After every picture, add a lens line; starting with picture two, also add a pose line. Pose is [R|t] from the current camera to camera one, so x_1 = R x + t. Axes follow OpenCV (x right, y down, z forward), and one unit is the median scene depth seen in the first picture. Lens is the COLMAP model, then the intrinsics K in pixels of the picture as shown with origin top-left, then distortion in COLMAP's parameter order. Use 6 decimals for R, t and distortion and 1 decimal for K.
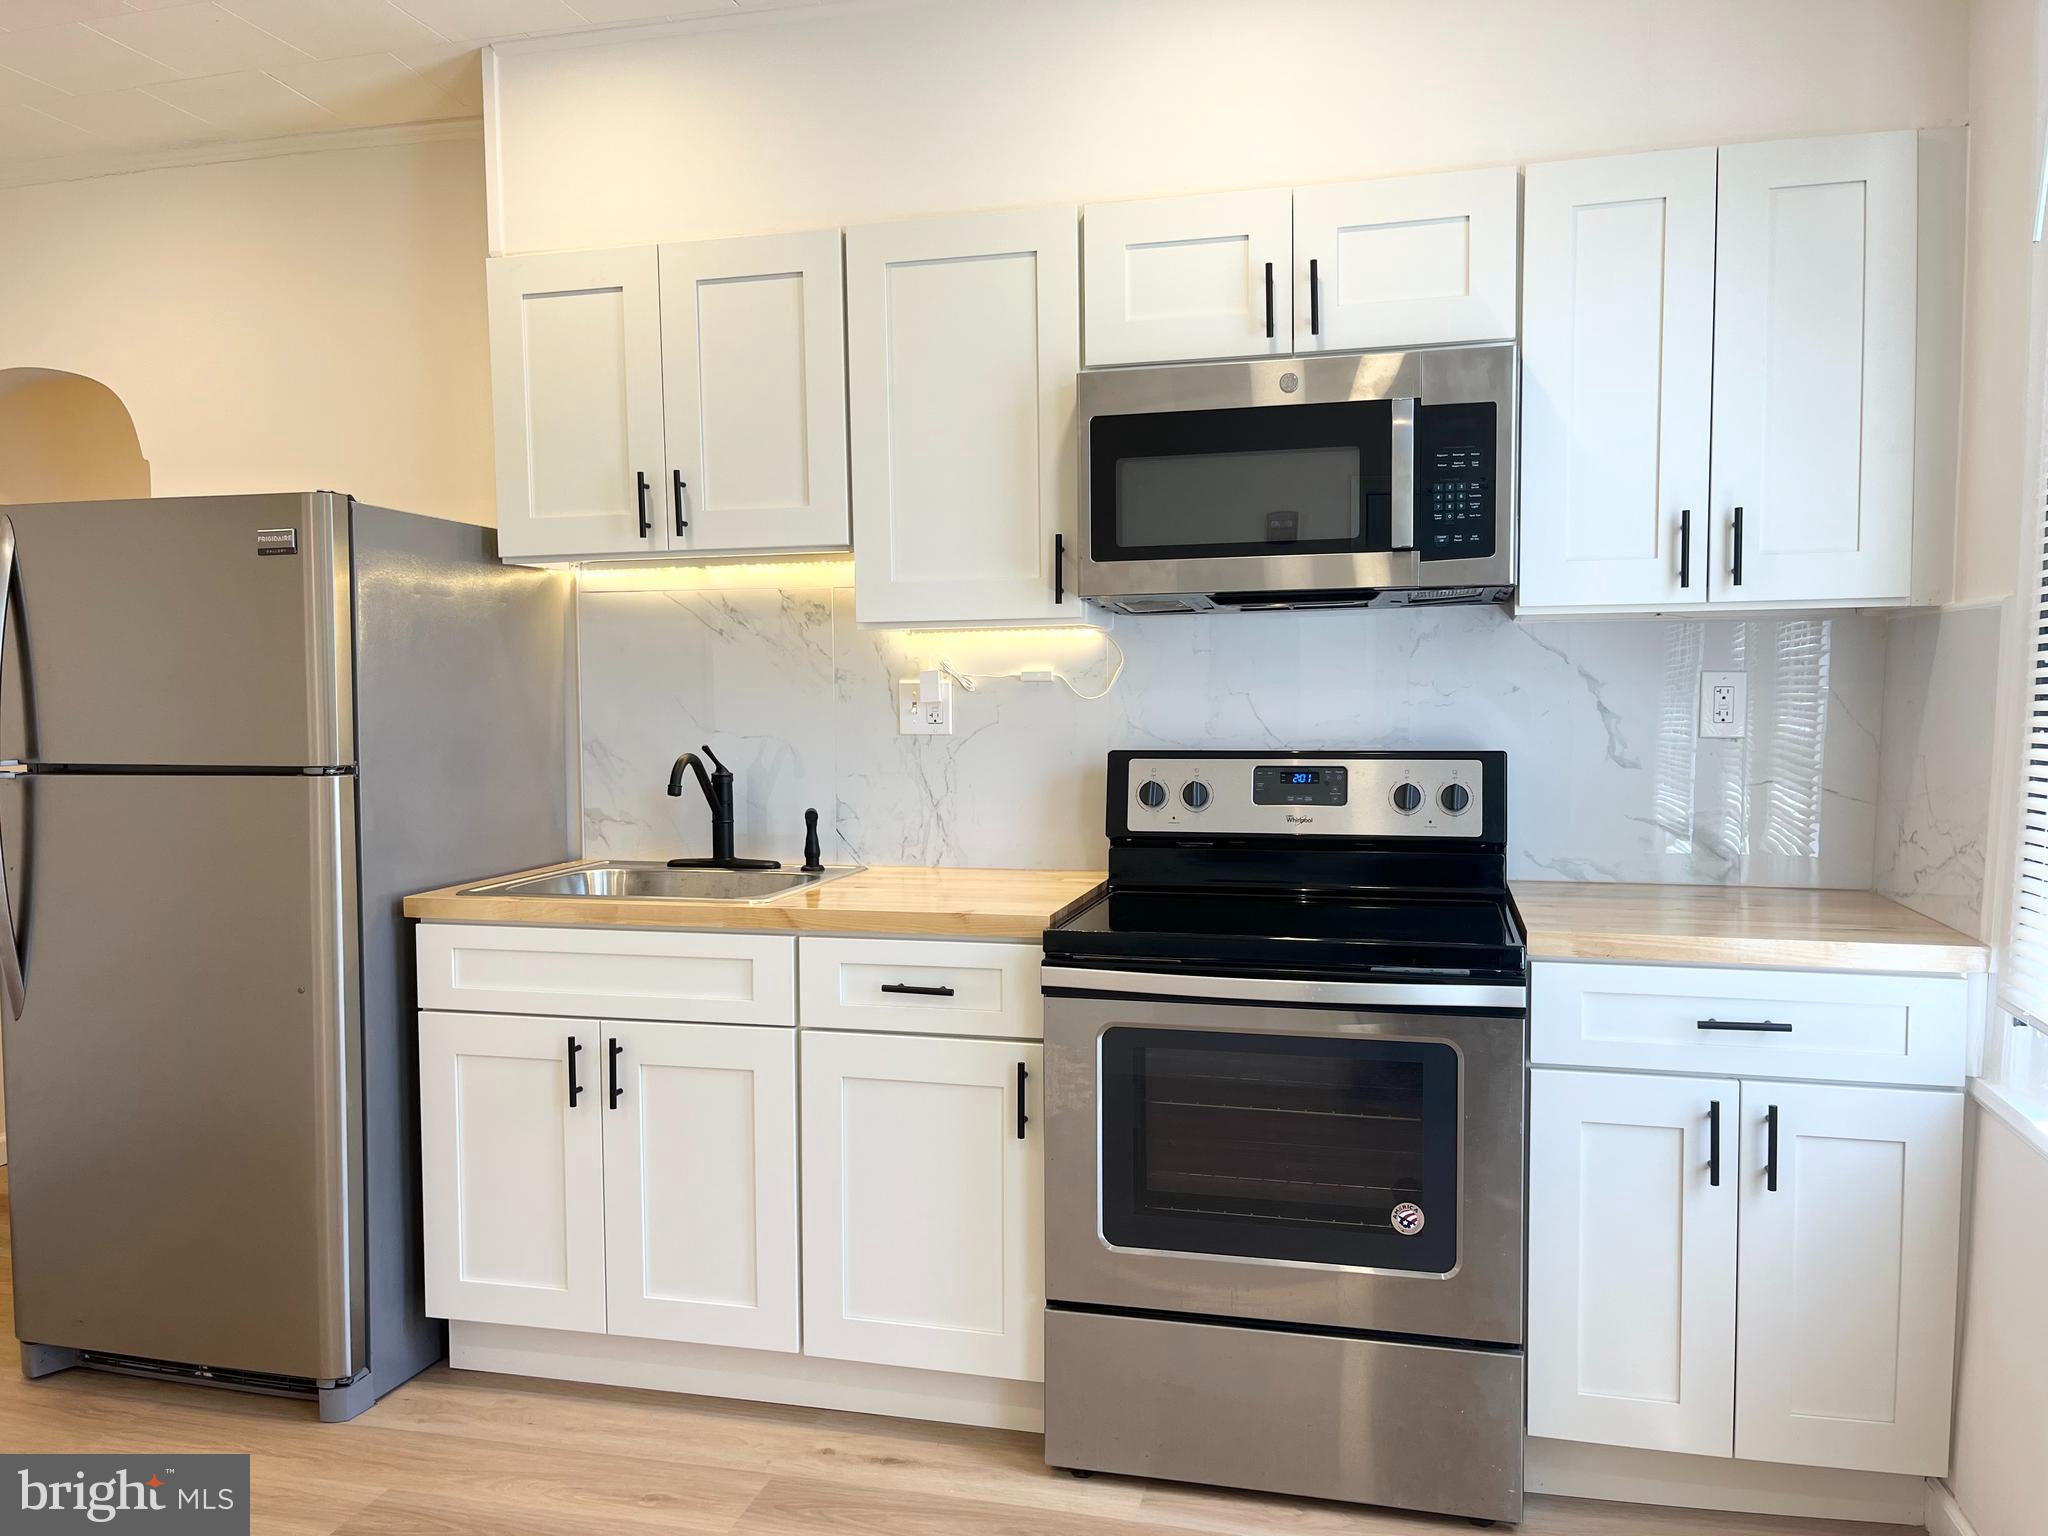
lens RADIAL K [[1528.3, 0, 1036.8], [0, 1528.3, 772.5], [0, 0, 1]] dist [0.039051, -0.027995]
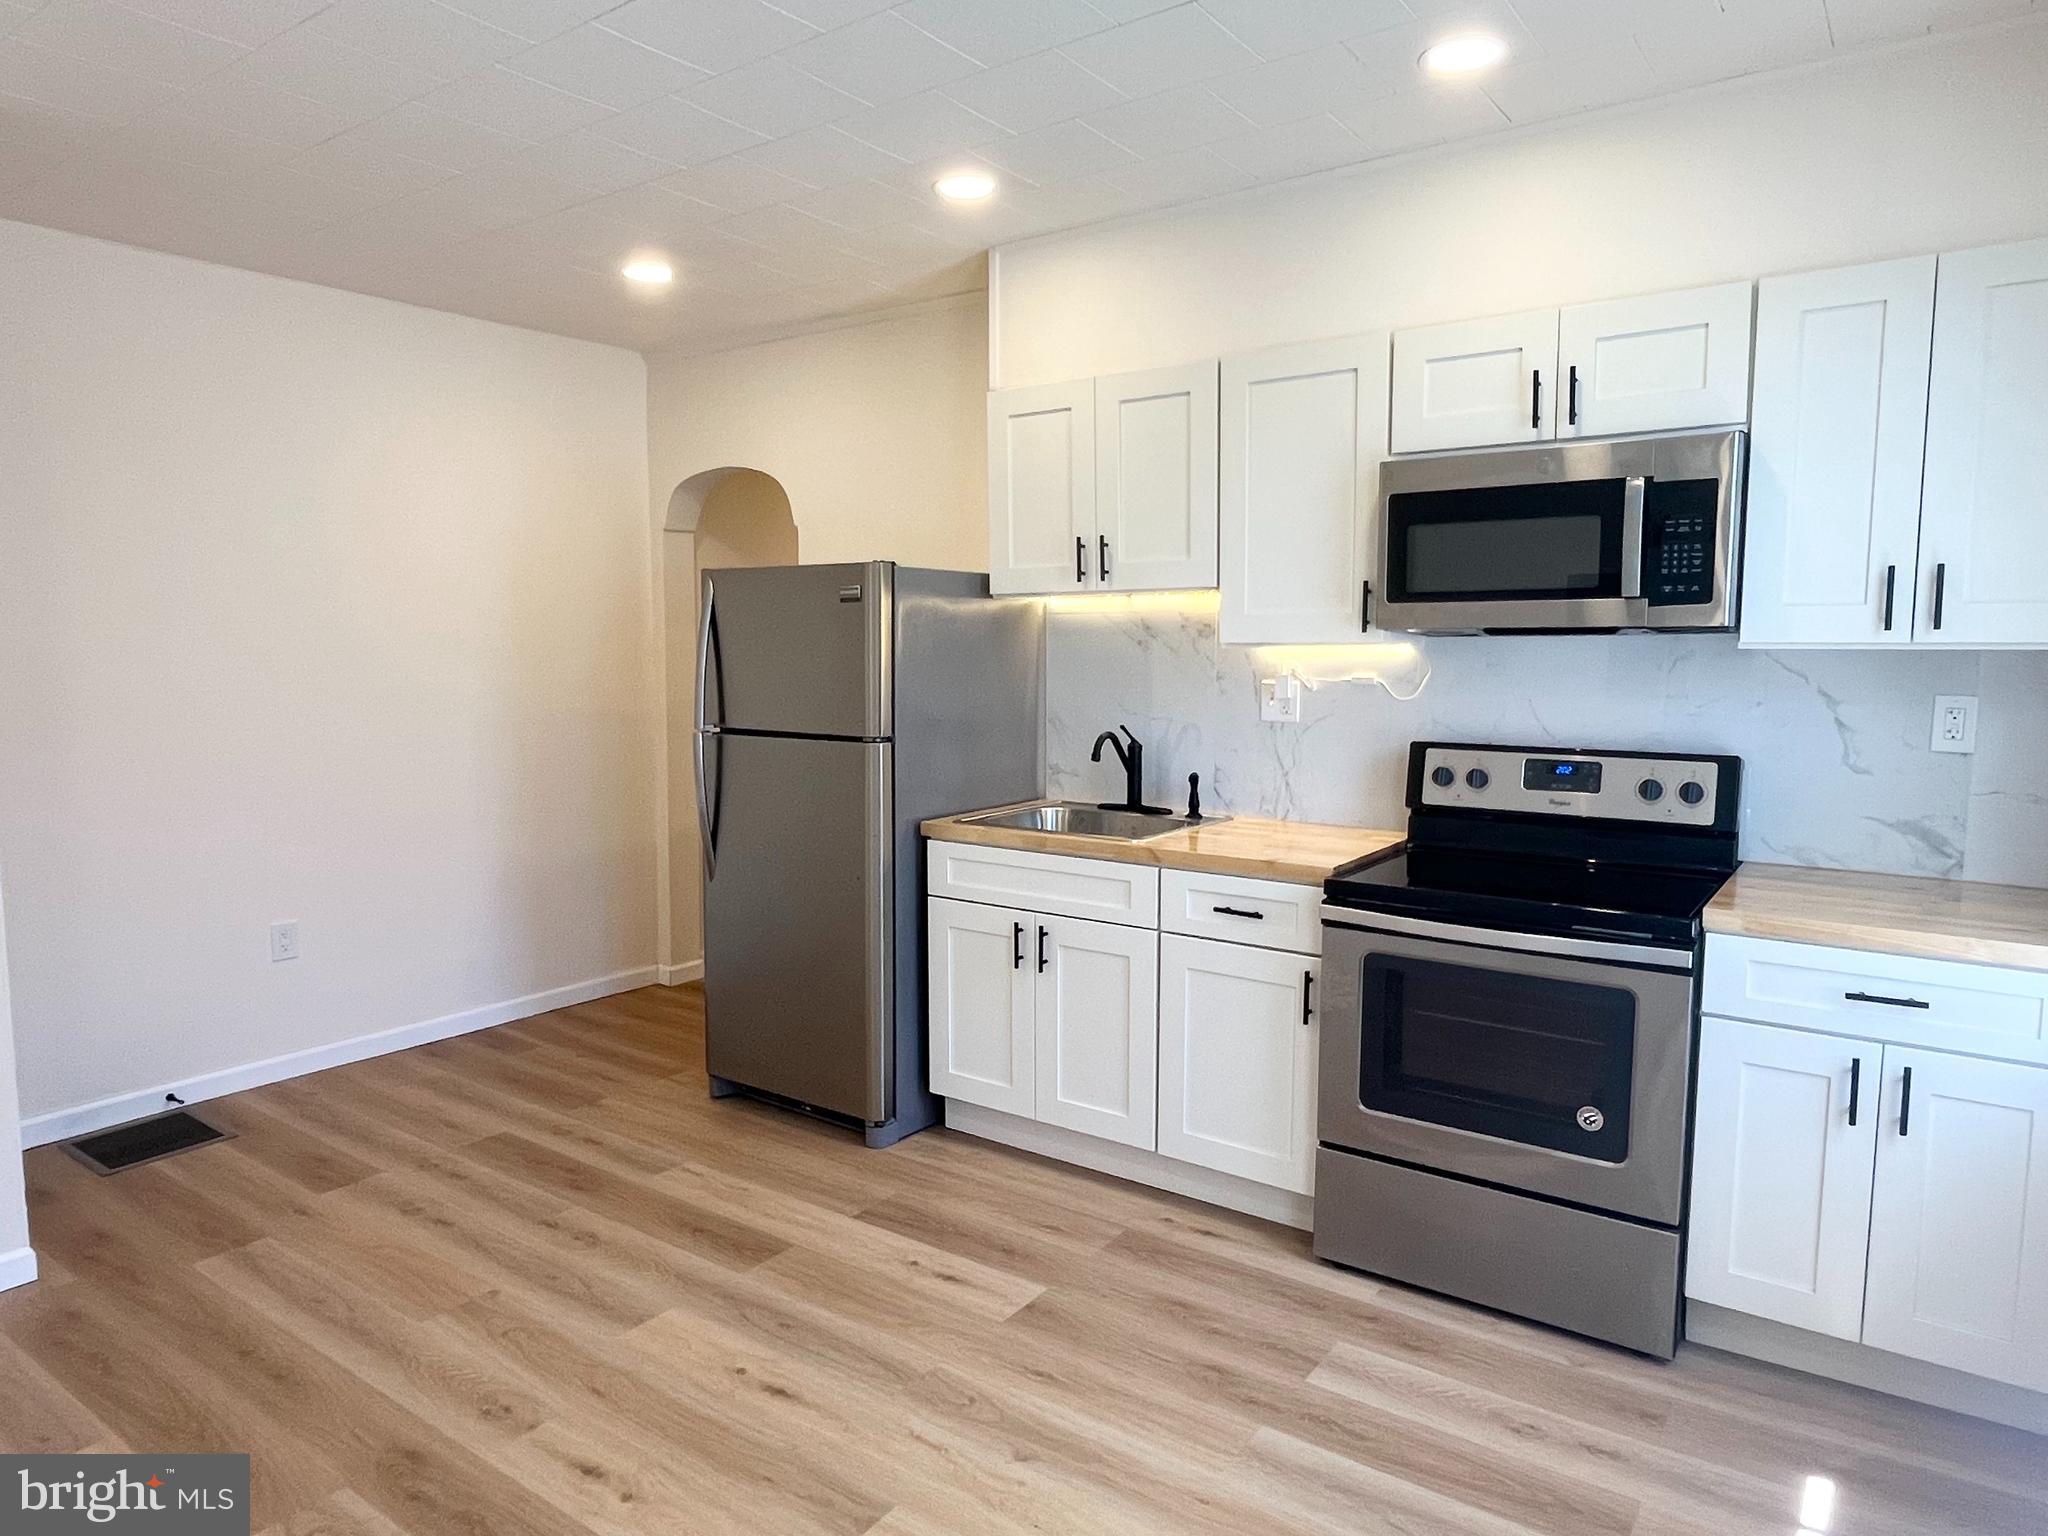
lens RADIAL K [[1257.5, 0, 1018.1], [0, 1257.5, 761.9], [0, 0, 1]] dist [-0.001938, -0.004107]
pose [[0.930014, 0.041847, -0.365133, 0.140543], [-0.026092, 0.998508, 0.047978, -0.043410], [0.366596, -0.035093, 0.929718, -0.137115]]
